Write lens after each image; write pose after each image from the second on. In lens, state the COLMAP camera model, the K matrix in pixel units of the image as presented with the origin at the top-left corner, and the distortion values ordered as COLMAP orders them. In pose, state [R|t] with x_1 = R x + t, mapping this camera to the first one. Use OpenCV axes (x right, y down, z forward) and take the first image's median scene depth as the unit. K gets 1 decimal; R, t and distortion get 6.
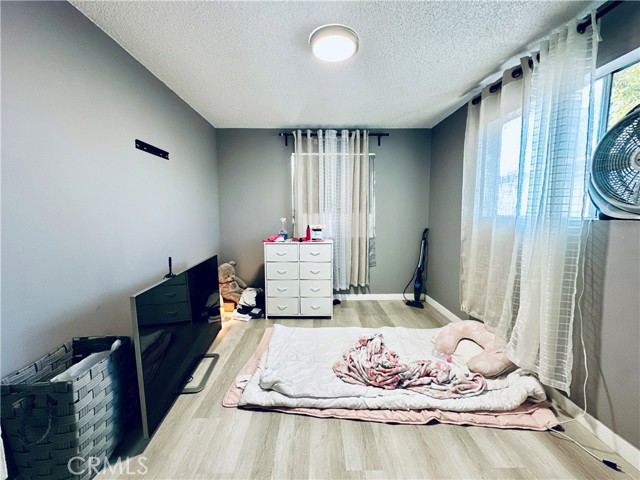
lens RADIAL K [[257.6, 0, 319.3], [0, 257.6, 240.8], [0, 0, 1]] dist [-0.004210, 0.000910]
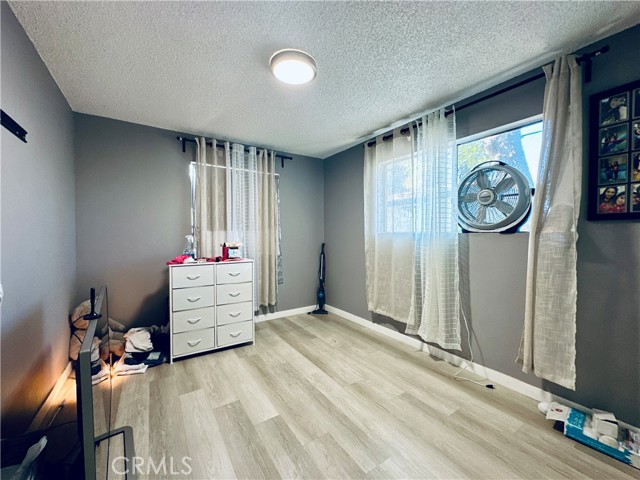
lens RADIAL K [[257.6, 0, 321.8], [0, 257.6, 240.5], [0, 0, 1]] dist [-0.004210, 0.000910]
pose [[0.840276, -0.011566, 0.542036, -0.316440], [0.057226, 0.996080, -0.067459, 0.014620], [-0.539131, 0.087703, 0.837643, 0.084140]]
